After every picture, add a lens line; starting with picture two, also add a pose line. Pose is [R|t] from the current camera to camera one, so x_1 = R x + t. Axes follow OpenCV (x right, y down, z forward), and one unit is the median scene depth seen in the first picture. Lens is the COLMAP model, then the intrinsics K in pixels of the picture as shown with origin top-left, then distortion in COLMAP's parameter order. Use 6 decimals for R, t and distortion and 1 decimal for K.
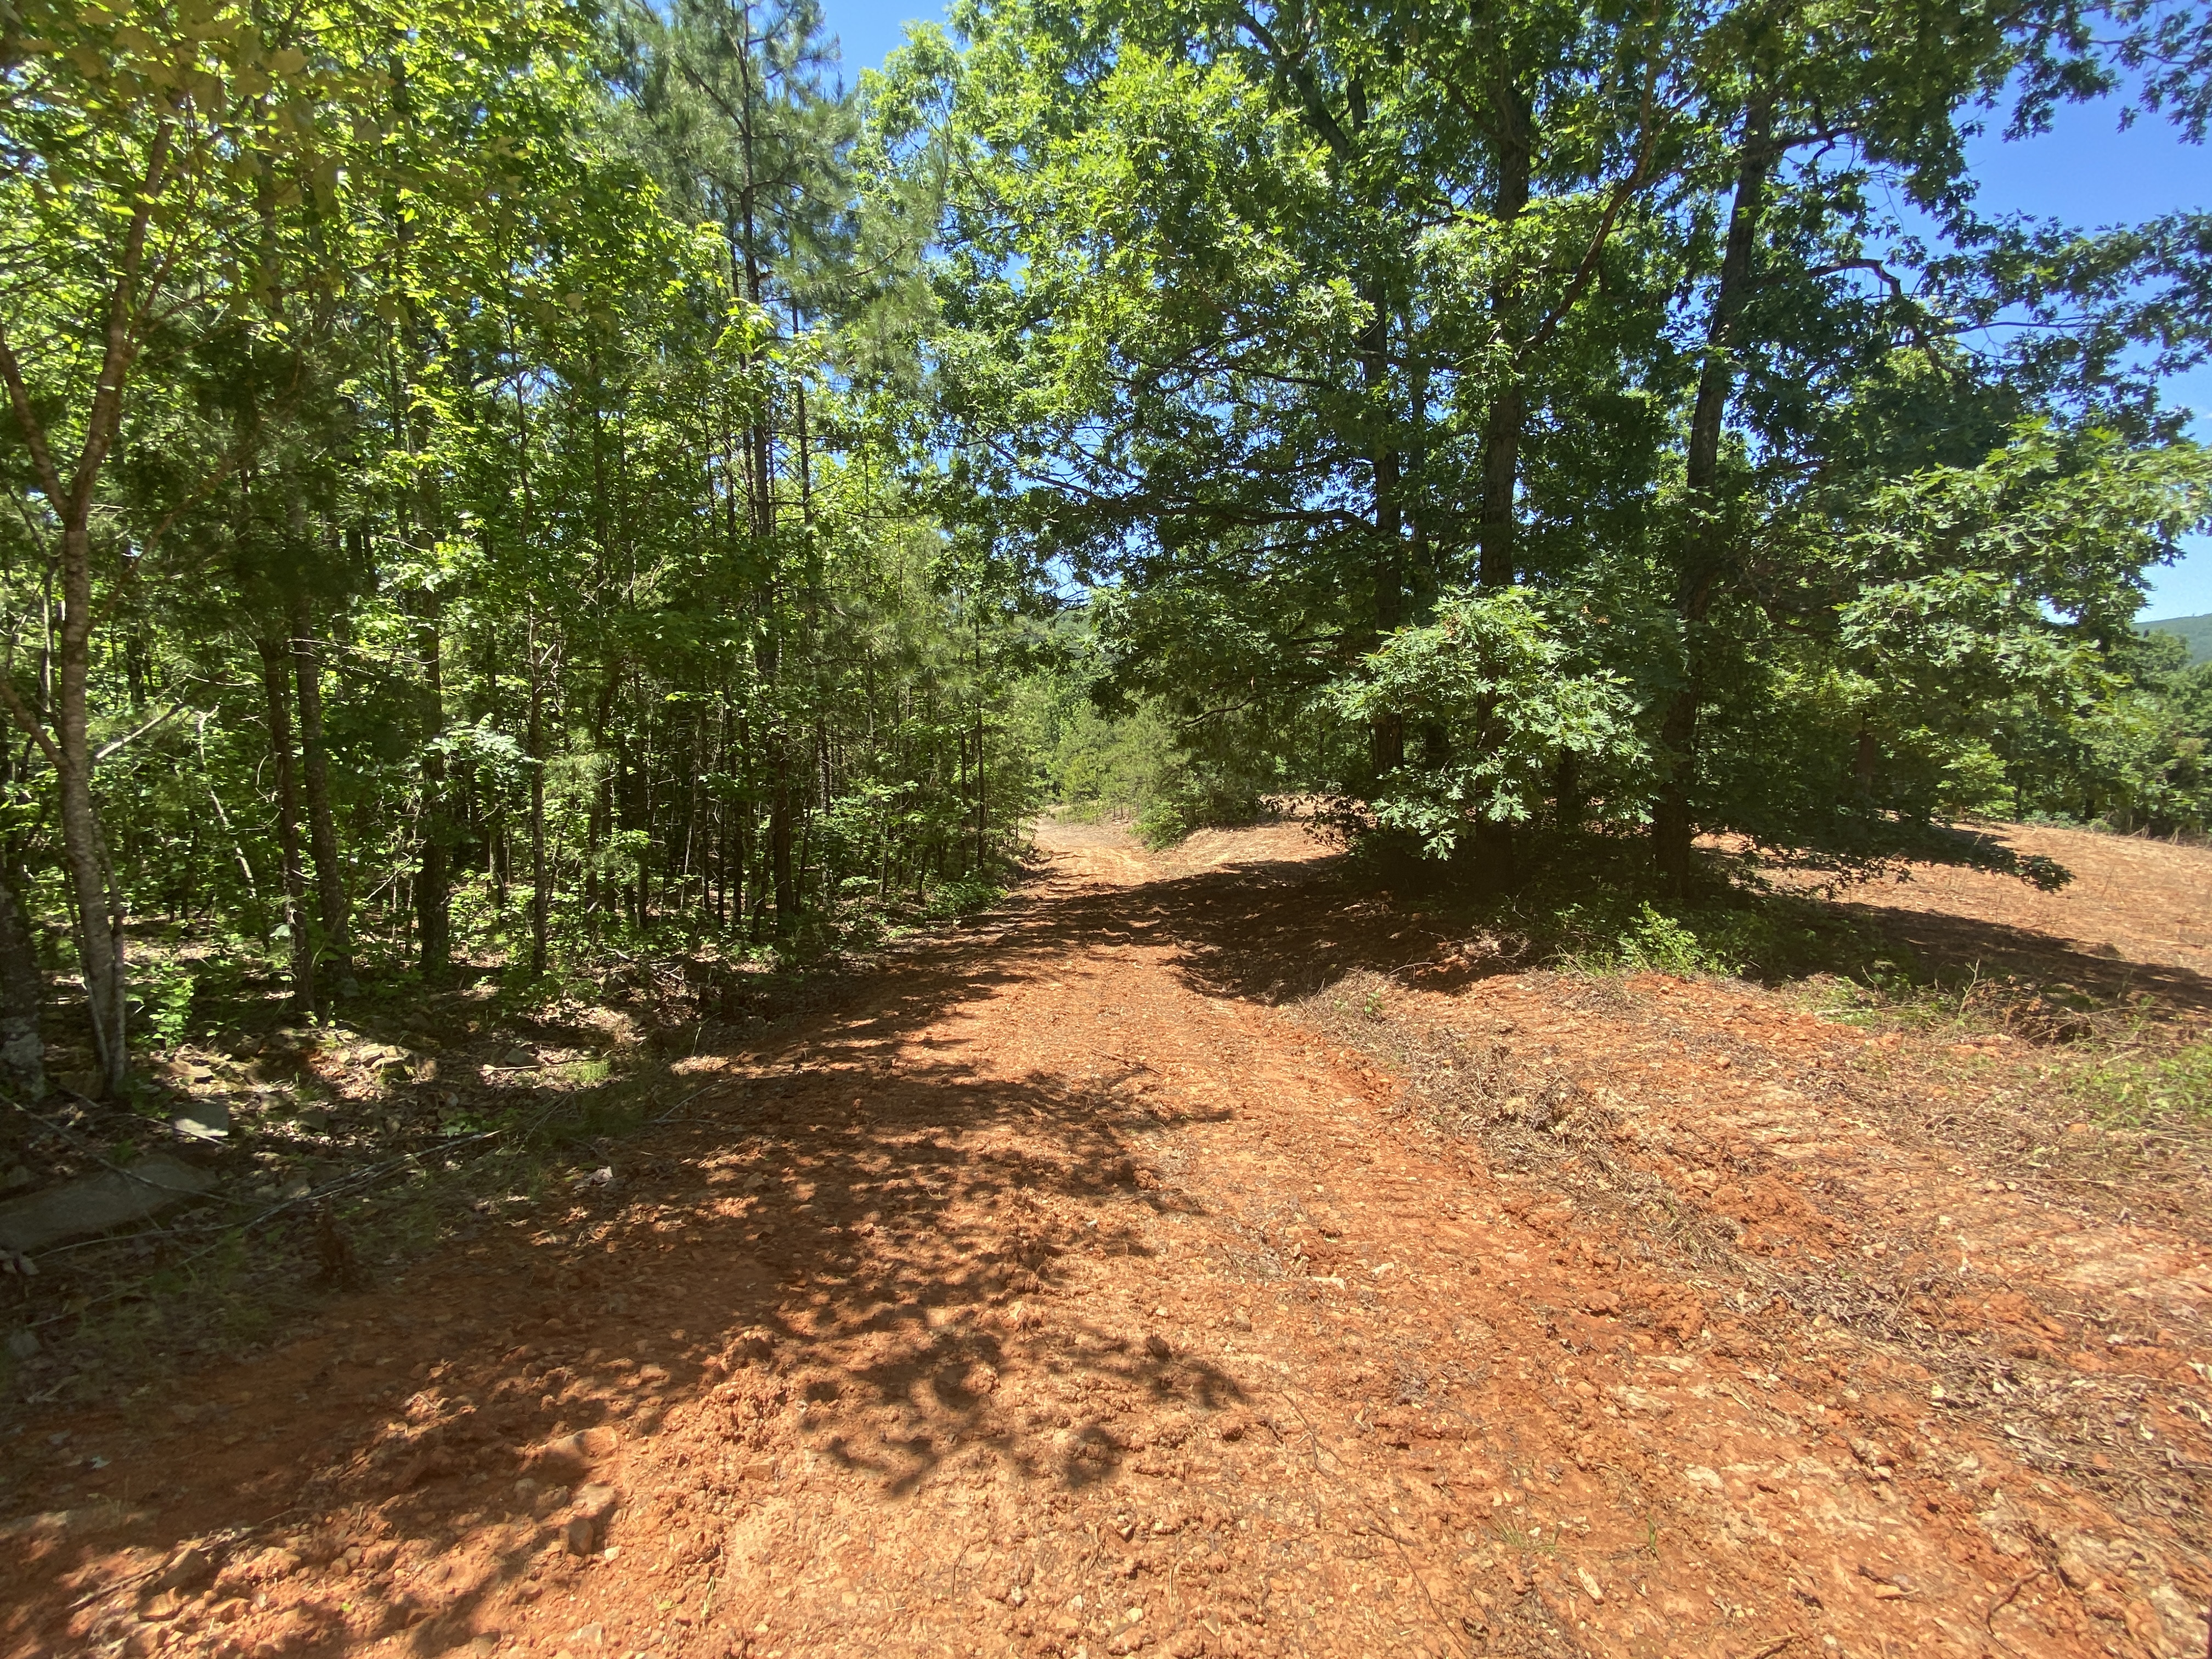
lens RADIAL K [[880.8, 0, 1112.0], [0, 880.8, 837.1], [0, 0, 1]] dist [-0.033569, -0.000871]
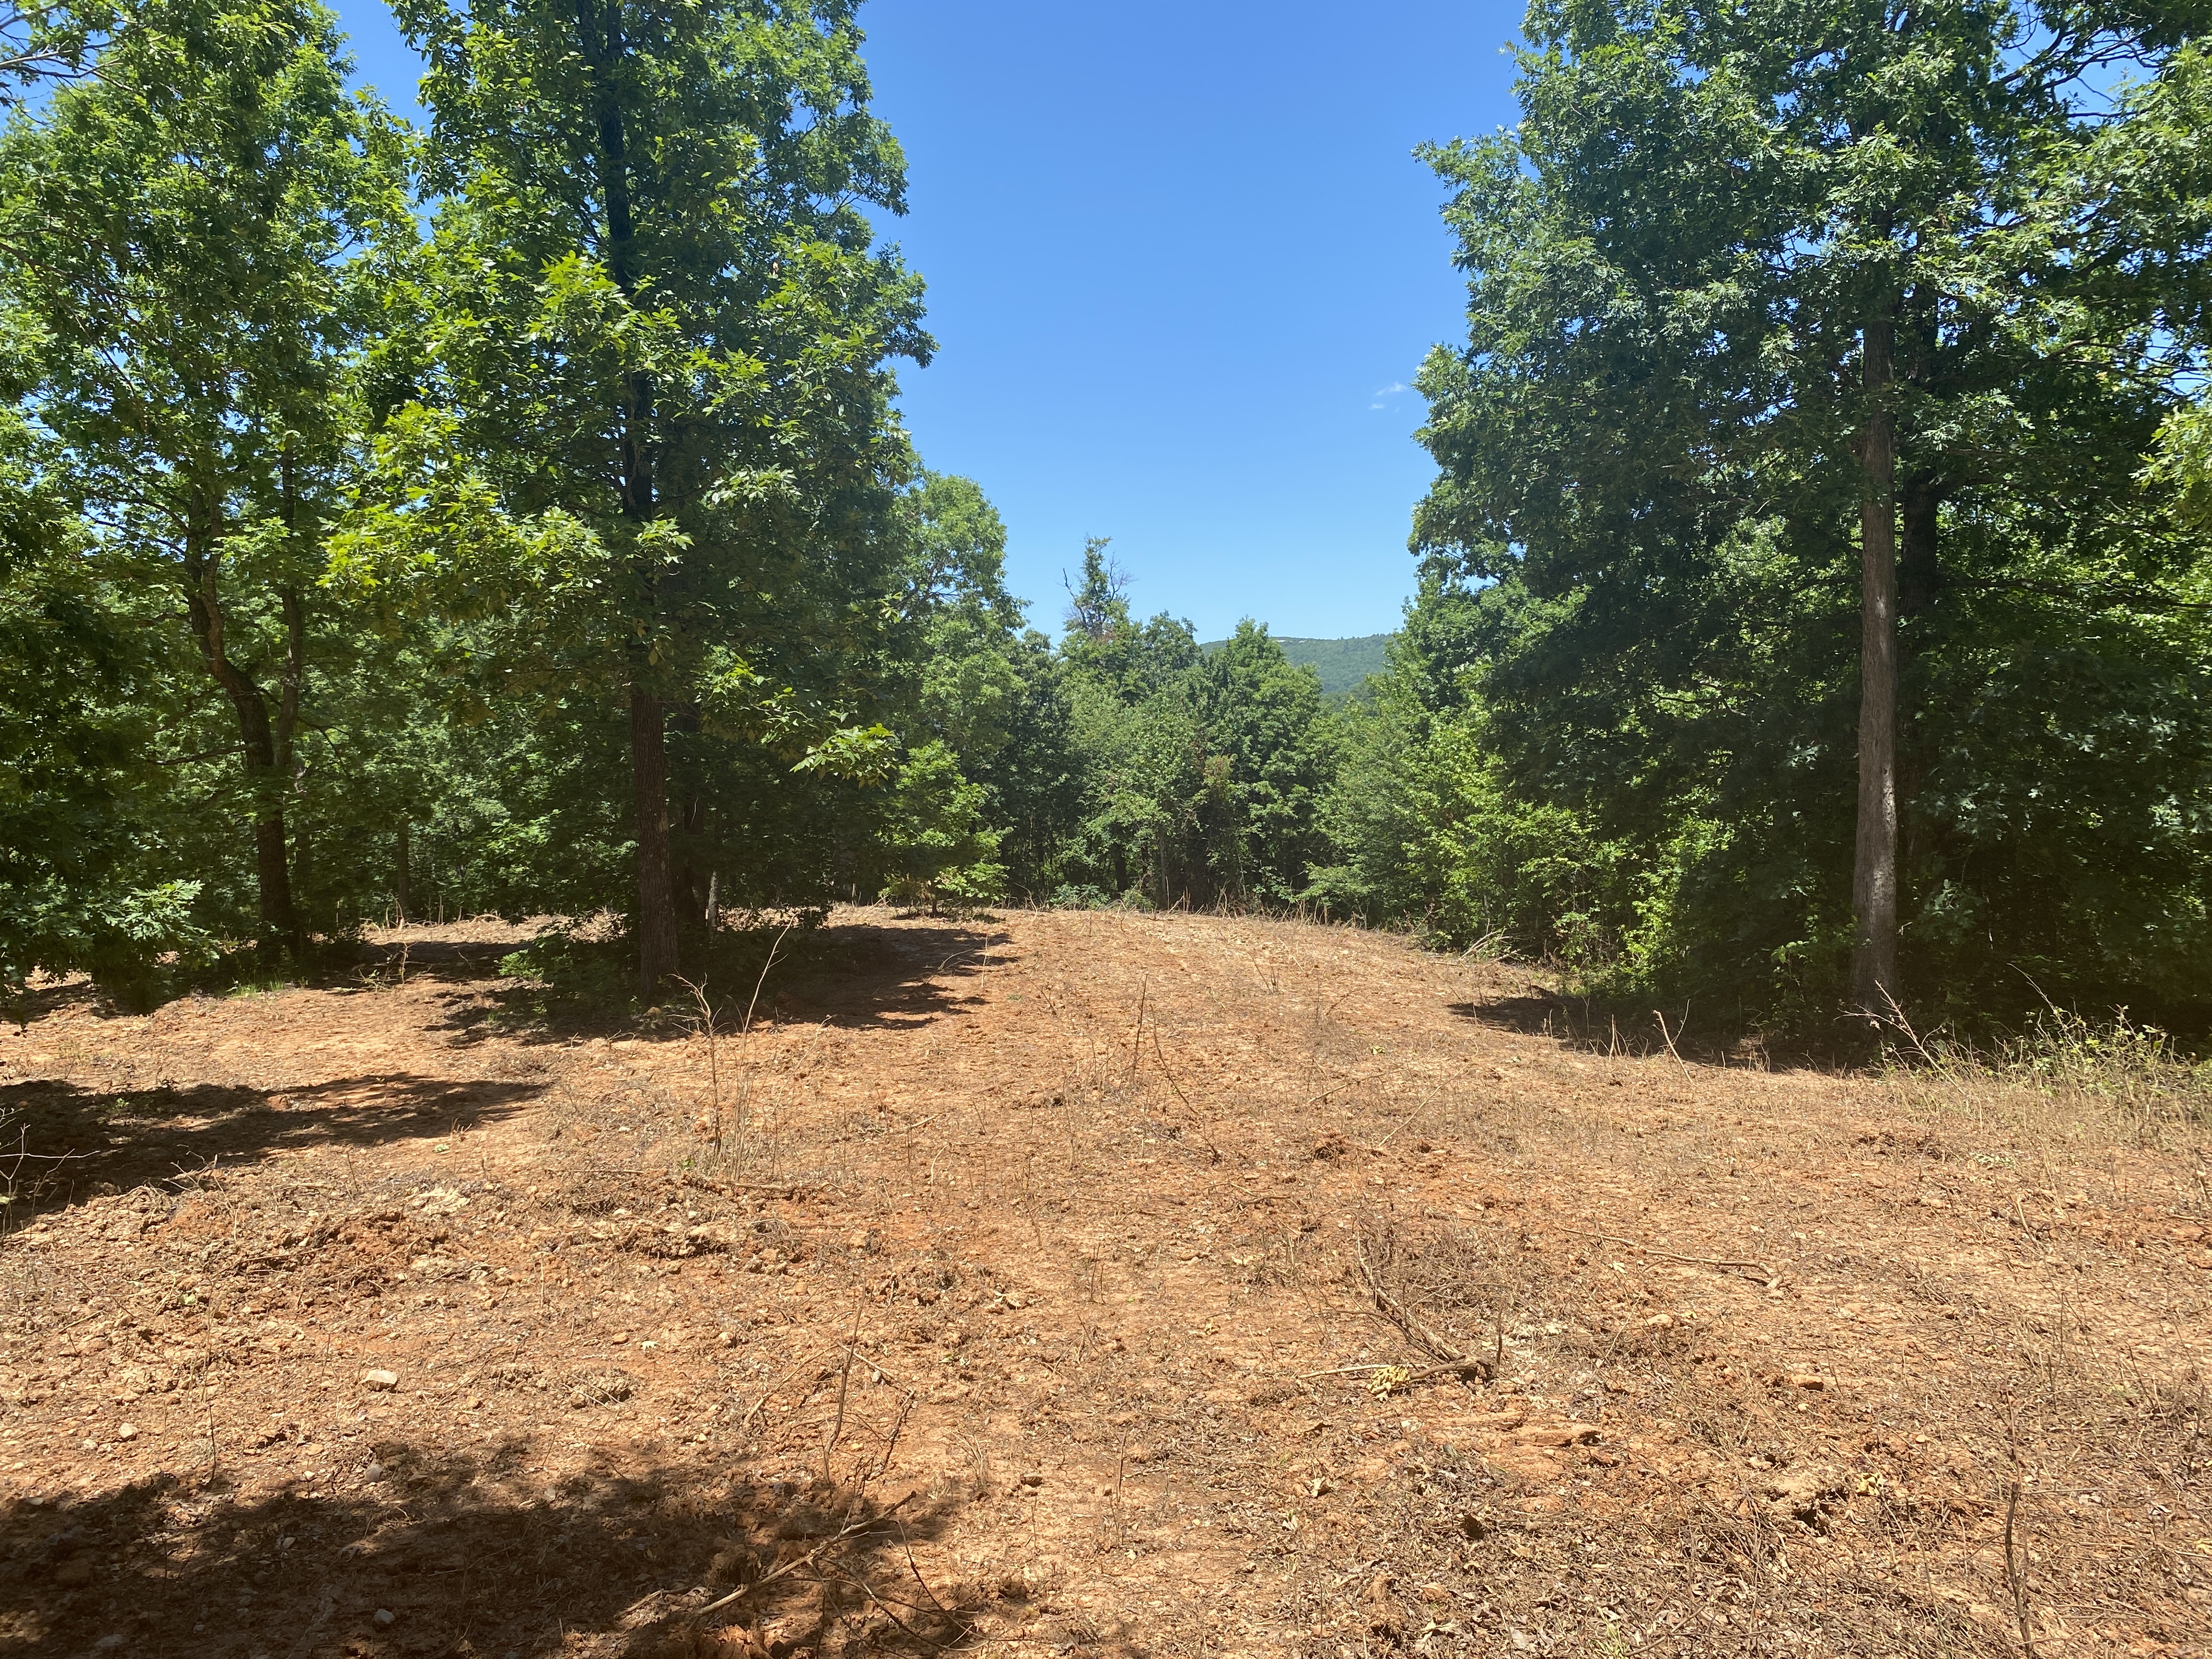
lens RADIAL K [[1645.7, 0, 1096.3], [0, 1645.7, 818.5], [0, 0, 1]] dist [0.040894, -0.004030]
pose [[0.662606, -0.041951, 0.747793, 0.272932], [0.134768, 0.988812, -0.063943, 0.001340], [-0.736744, 0.143148, 0.660846, 0.225040]]
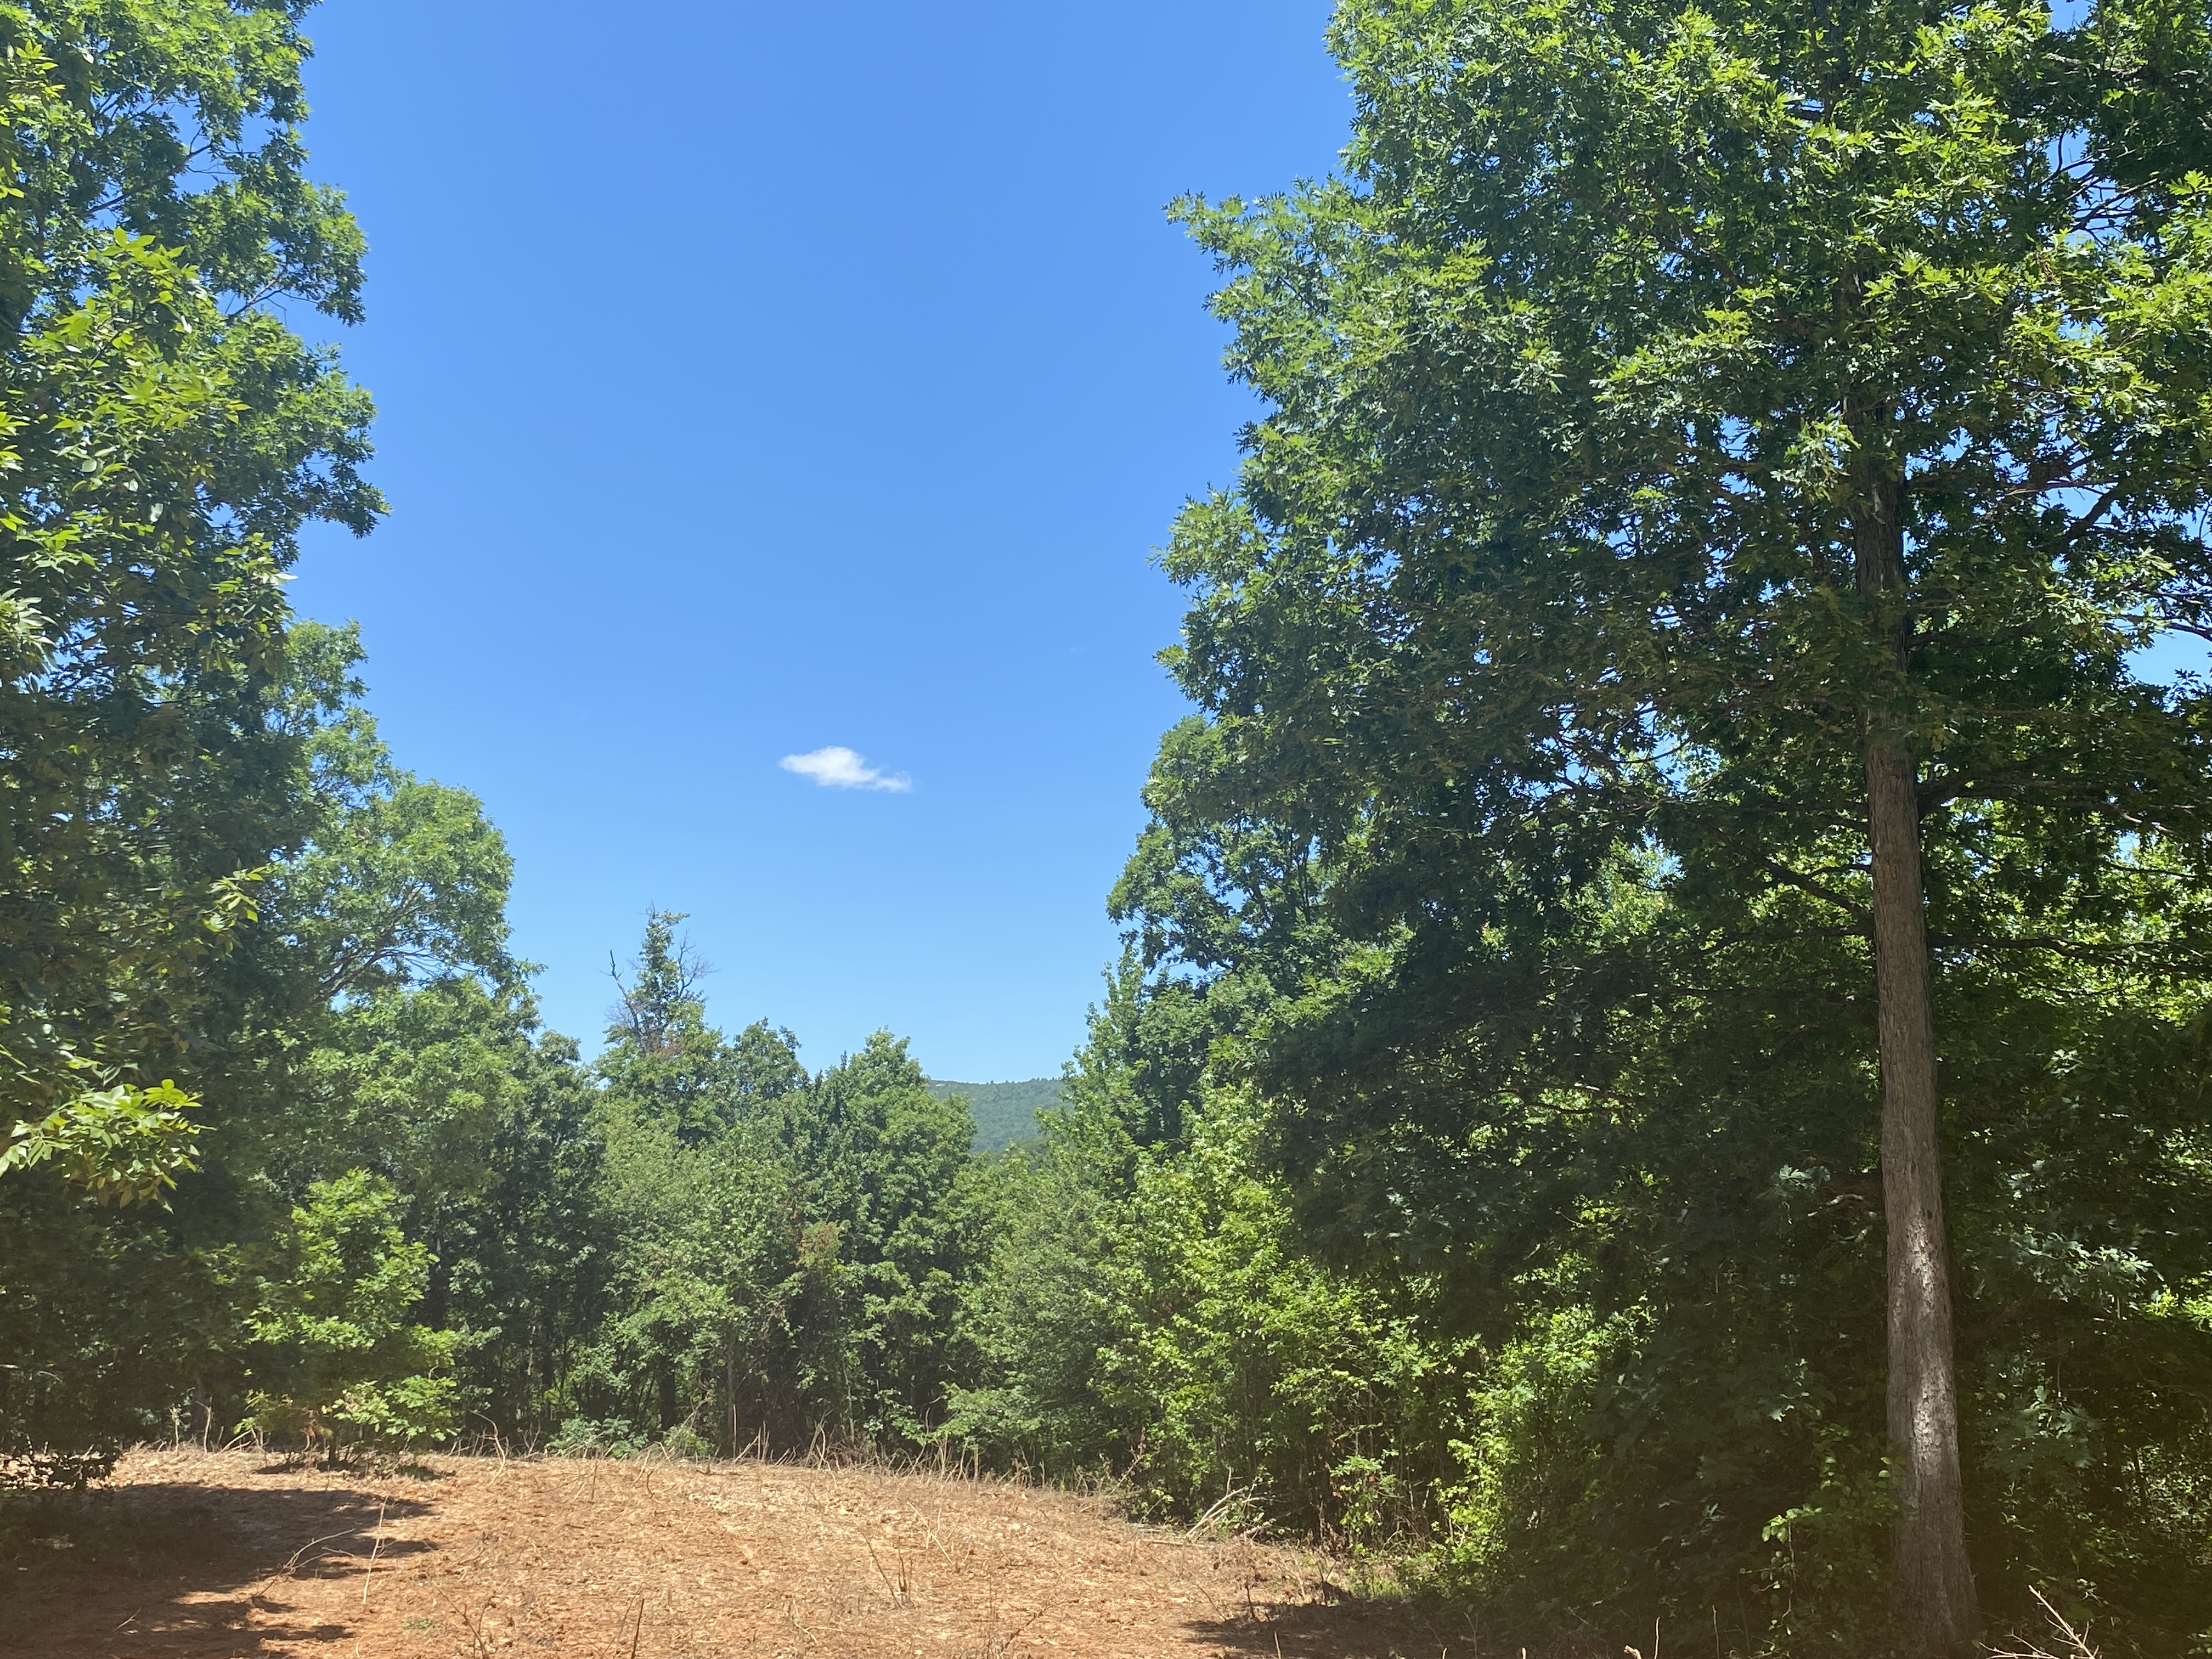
lens RADIAL K [[2228.1, 0, 1123.7], [0, 2228.1, 834.1], [0, 0, 1]] dist [0.069795, 0.000000]
pose [[0.495905, 0.153292, 0.854740, 0.335555], [0.132135, 0.959514, -0.248744, 0.003209], [-0.858265, 0.236295, 0.455572, 0.272365]]
